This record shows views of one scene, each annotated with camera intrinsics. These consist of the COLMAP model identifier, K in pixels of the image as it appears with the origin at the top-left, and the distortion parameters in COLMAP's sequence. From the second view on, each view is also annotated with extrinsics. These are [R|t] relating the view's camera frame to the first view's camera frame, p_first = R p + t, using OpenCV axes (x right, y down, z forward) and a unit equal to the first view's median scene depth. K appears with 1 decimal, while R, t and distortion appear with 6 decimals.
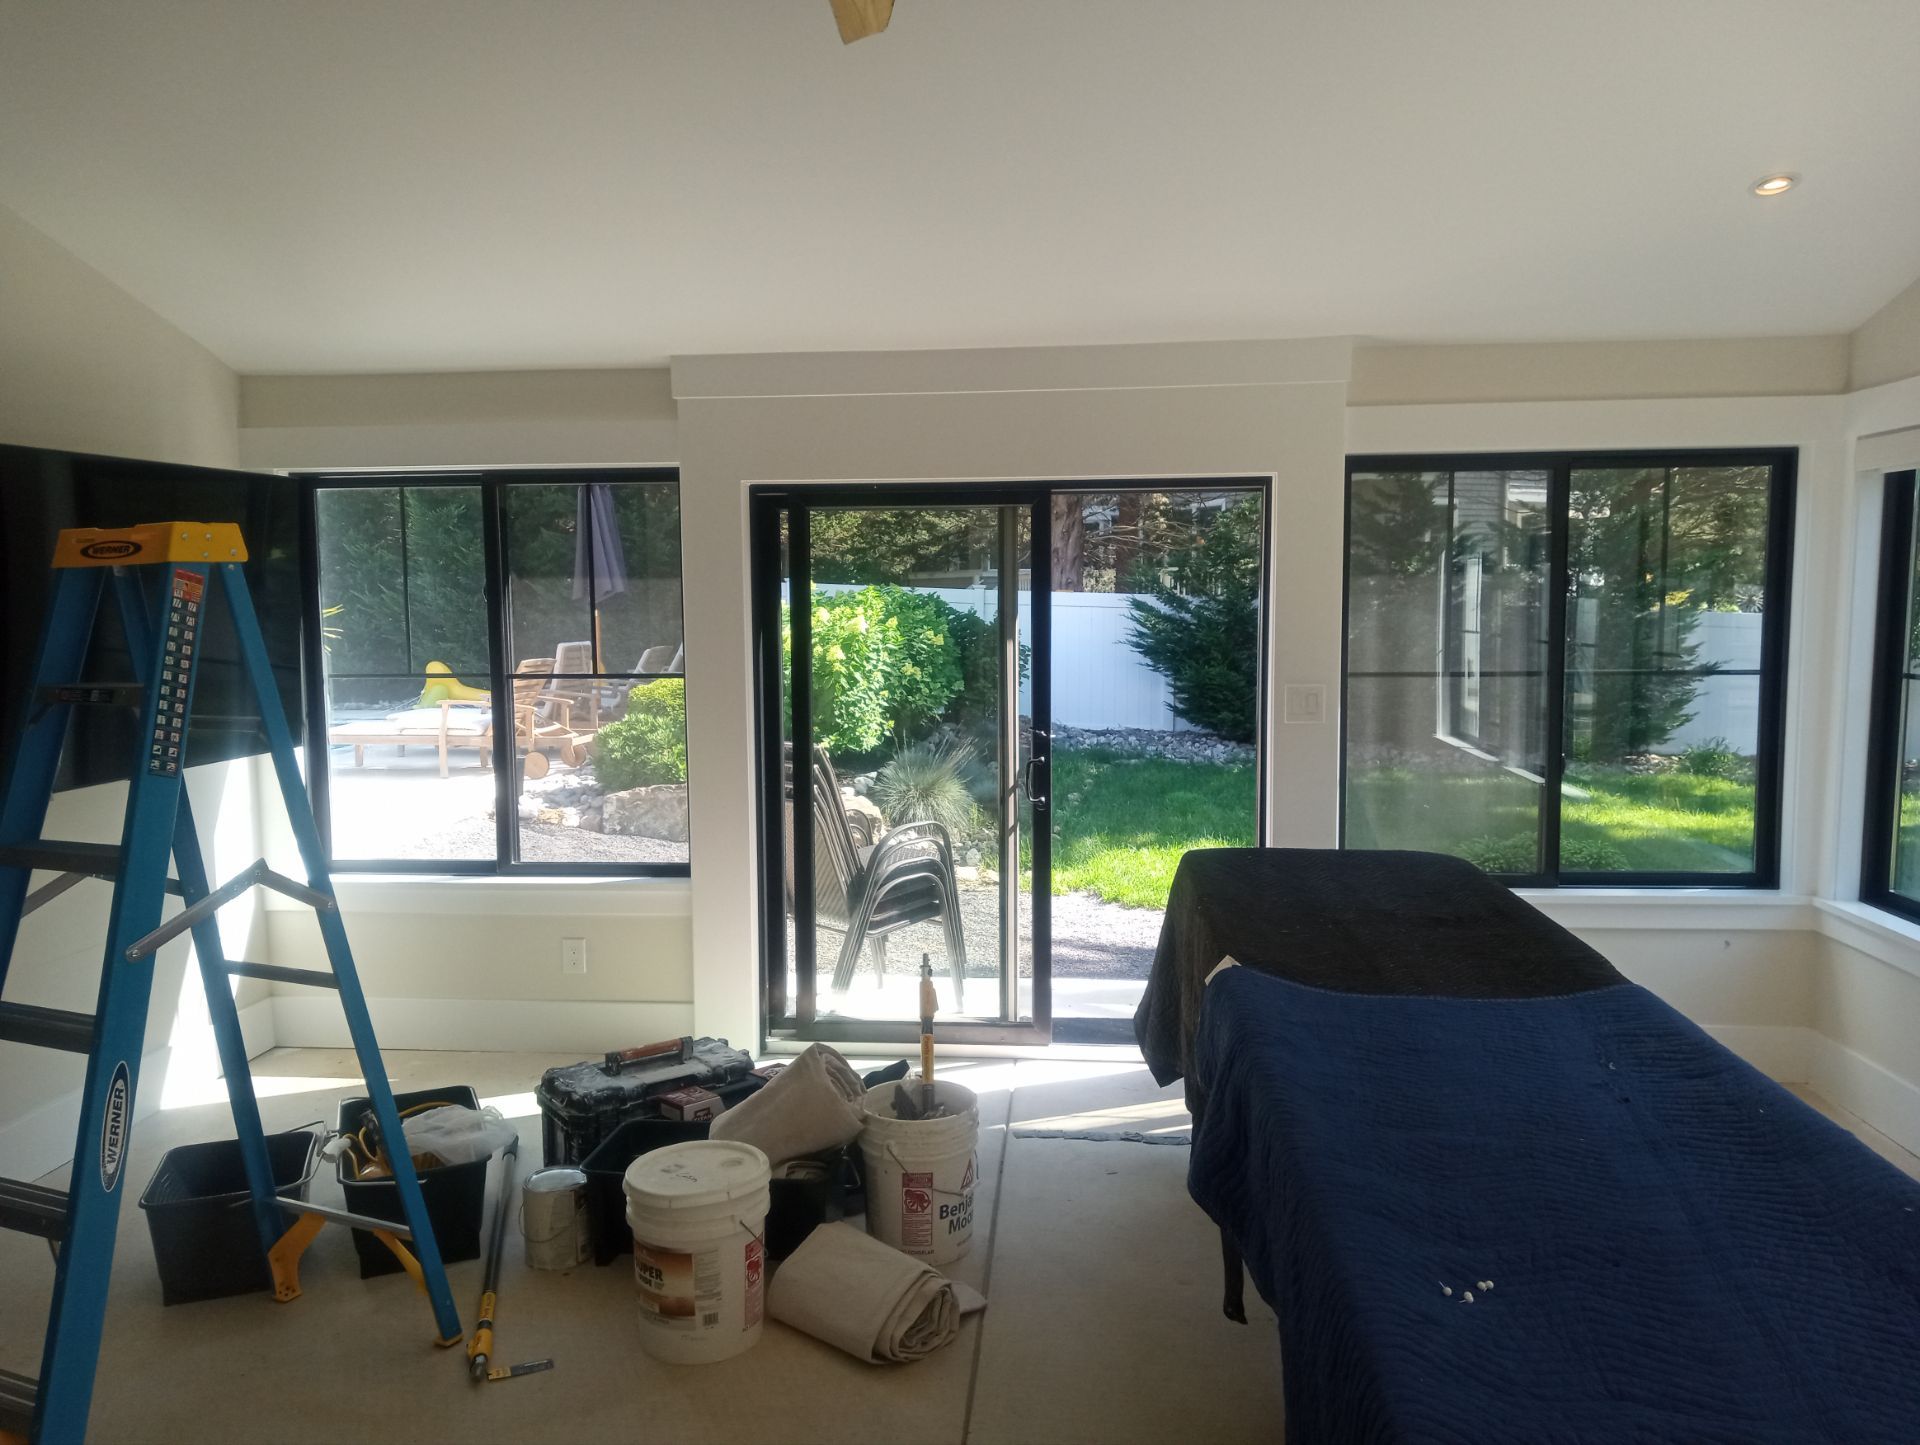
lens RADIAL K [[1424.2, 0, 958.1], [0, 1424.2, 723.3], [0, 0, 1]] dist [0.015003, -0.007864]
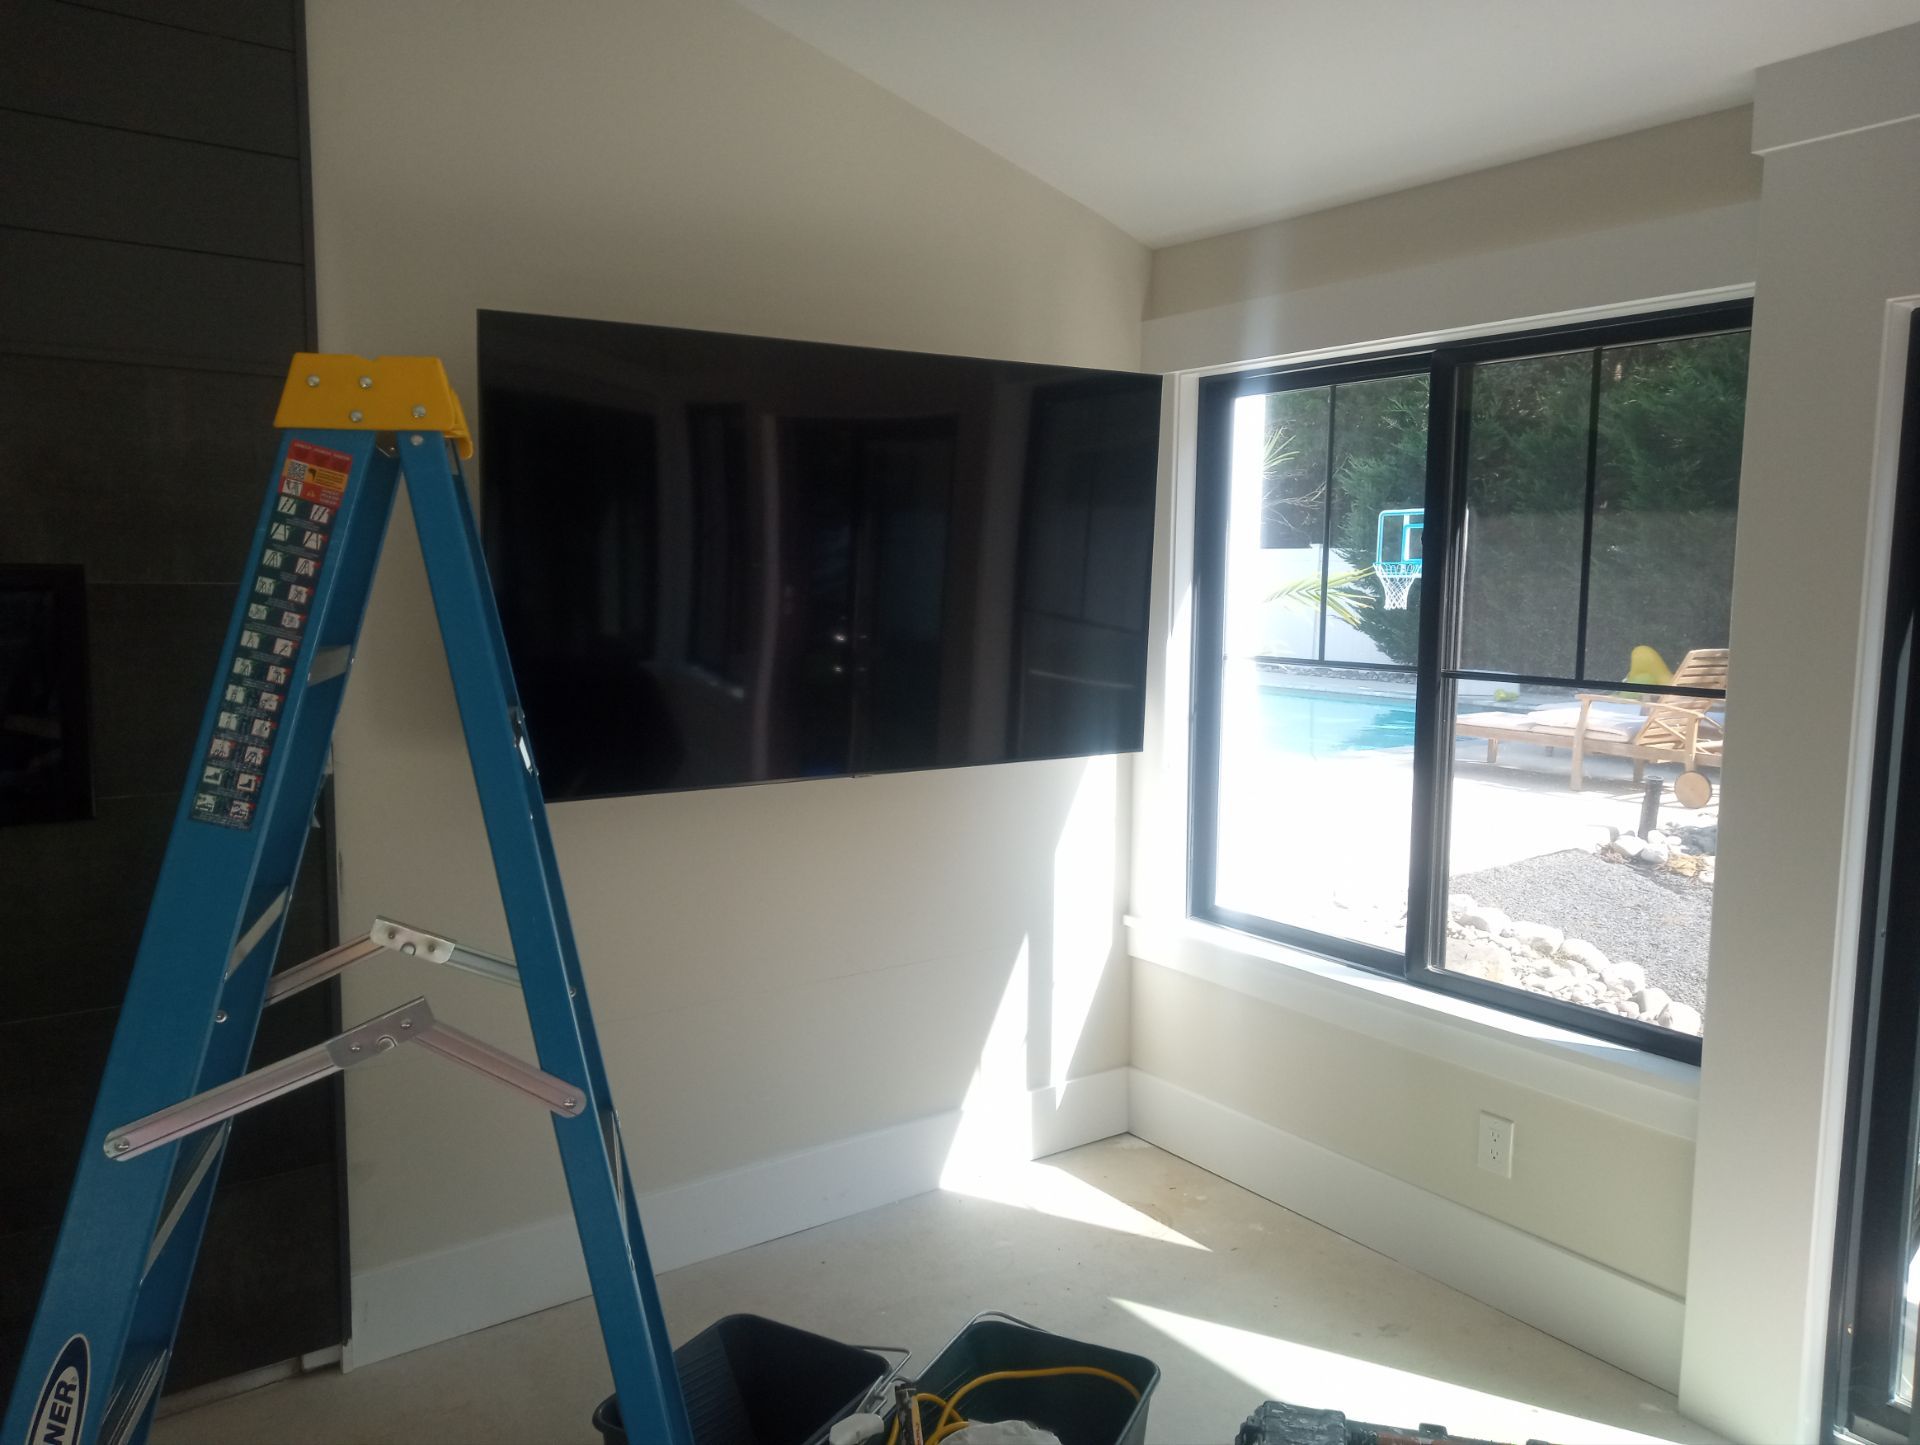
lens RADIAL K [[1424.2, 0, 954.5], [0, 1424.2, 725.3], [0, 0, 1]] dist [0.015003, -0.007864]
pose [[0.660035, 0.098015, -0.744813, 0.021649], [-0.085171, 0.994823, 0.055438, -0.047513], [0.746391, 0.026846, 0.664966, 0.743864]]
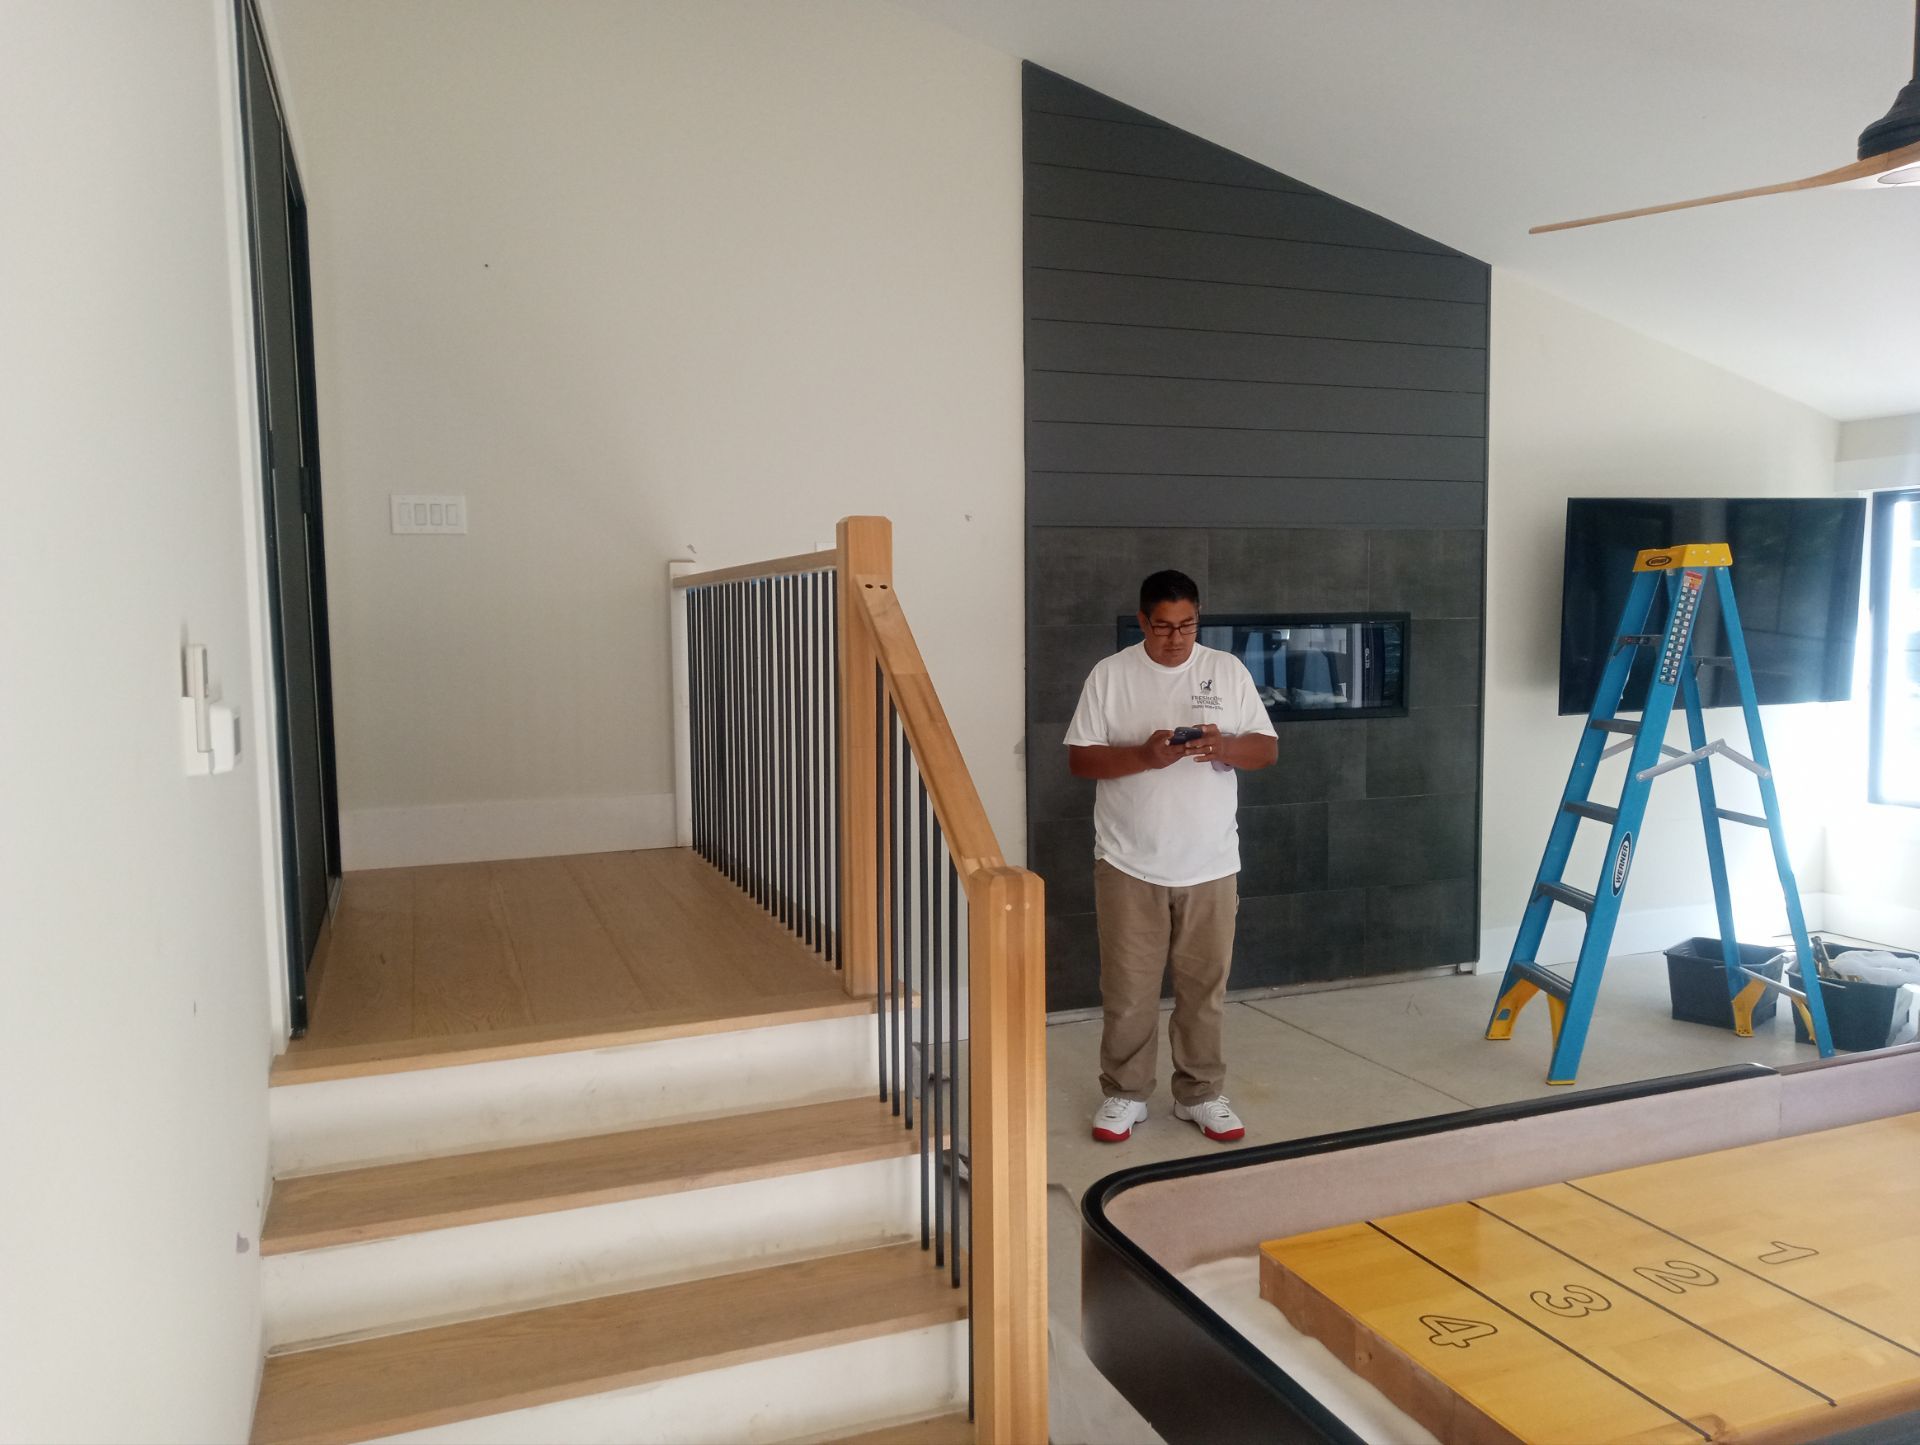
lens RADIAL K [[1424.2, 0, 964.7], [0, 1424.2, 722.6], [0, 0, 1]] dist [0.015003, -0.007864]
pose [[0.445654, 0.072889, -0.892233, 0.594868], [-0.073367, 0.996301, 0.044745, 0.061013], [0.892194, 0.045520, 0.449353, -0.543746]]
